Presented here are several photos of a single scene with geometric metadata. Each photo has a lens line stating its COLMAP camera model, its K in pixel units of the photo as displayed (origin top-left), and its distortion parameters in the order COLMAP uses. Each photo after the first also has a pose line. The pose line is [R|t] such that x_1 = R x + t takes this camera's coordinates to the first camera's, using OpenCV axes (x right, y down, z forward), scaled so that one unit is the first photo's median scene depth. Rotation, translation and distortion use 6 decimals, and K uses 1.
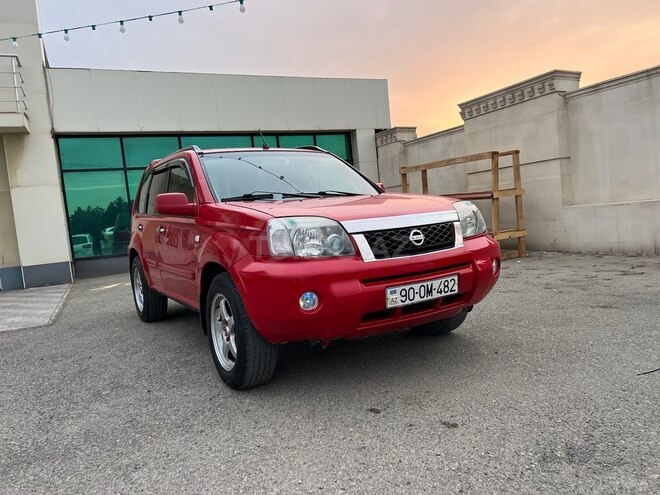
lens RADIAL K [[494.8, 0, 330.0], [0, 494.8, 251.6], [0, 0, 1]] dist [0.051603, -0.053284]
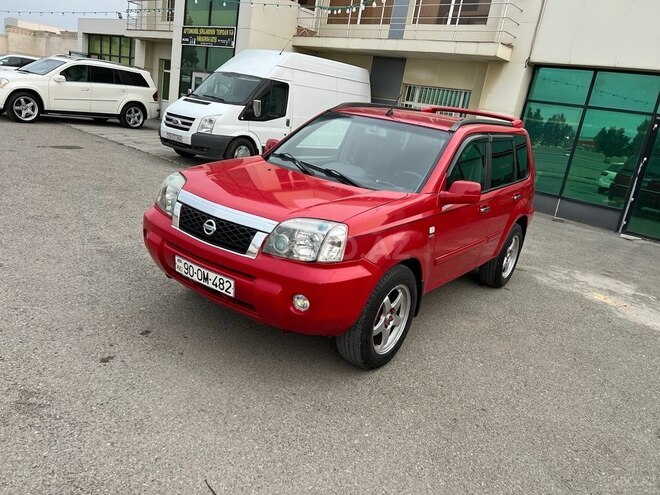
lens RADIAL K [[494.8, 0, 329.1], [0, 494.8, 249.4], [0, 0, 1]] dist [0.051603, -0.053284]
pose [[0.367587, 0.394651, -0.842099, 0.974315], [-0.253496, 0.913725, 0.317564, -0.318591], [0.894773, 0.096736, 0.435916, 0.634109]]
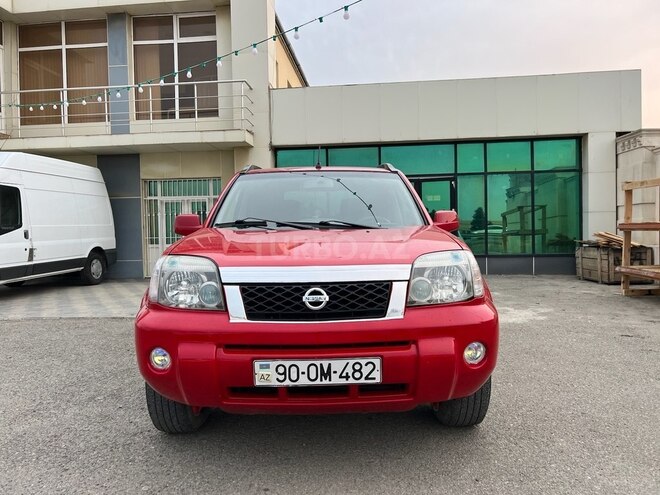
lens RADIAL K [[494.8, 0, 328.9], [0, 494.8, 248.9], [0, 0, 1]] dist [0.051603, -0.053284]
pose [[0.857362, 0.092353, -0.506361, 0.464941], [-0.099035, 0.994988, 0.013787, -0.095167], [0.505096, 0.038327, 0.862212, 0.298138]]
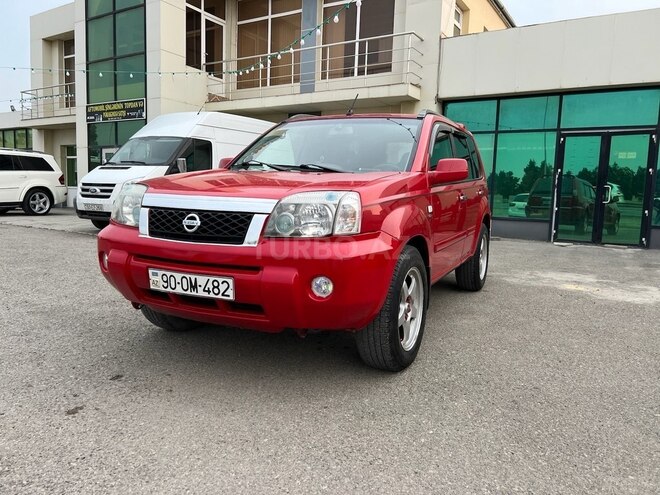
lens RADIAL K [[494.8, 0, 329.7], [0, 494.8, 248.8], [0, 0, 1]] dist [0.051603, -0.053284]
pose [[0.542900, 0.202883, -0.814922, 0.852802], [-0.143642, 0.978513, 0.147917, -0.122438], [0.827421, 0.036753, 0.560378, 0.585285]]
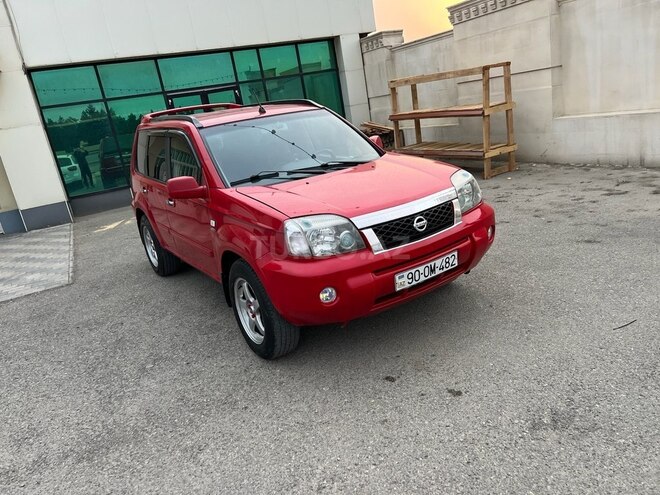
lens RADIAL K [[494.8, 0, 328.5], [0, 494.8, 249.9], [0, 0, 1]] dist [0.051603, -0.053284]
pose [[0.997331, -0.072071, 0.011718, -0.035435], [0.068077, 0.975828, 0.207665, -0.174938], [-0.026402, -0.206313, 0.978130, -0.061633]]
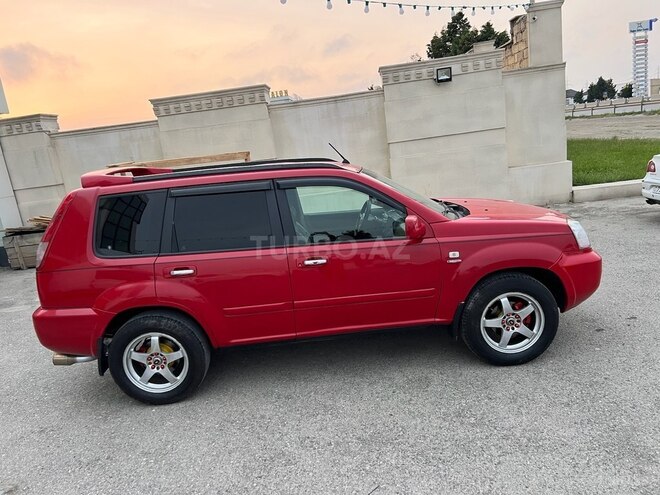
lens RADIAL K [[494.8, 0, 329.1], [0, 494.8, 251.2], [0, 0, 1]] dist [0.051603, -0.053284]
pose [[0.500826, -0.166790, 0.849326, -1.321631], [0.141539, 0.983831, 0.109742, -0.191308], [-0.853897, 0.065251, 0.516336, 0.674427]]
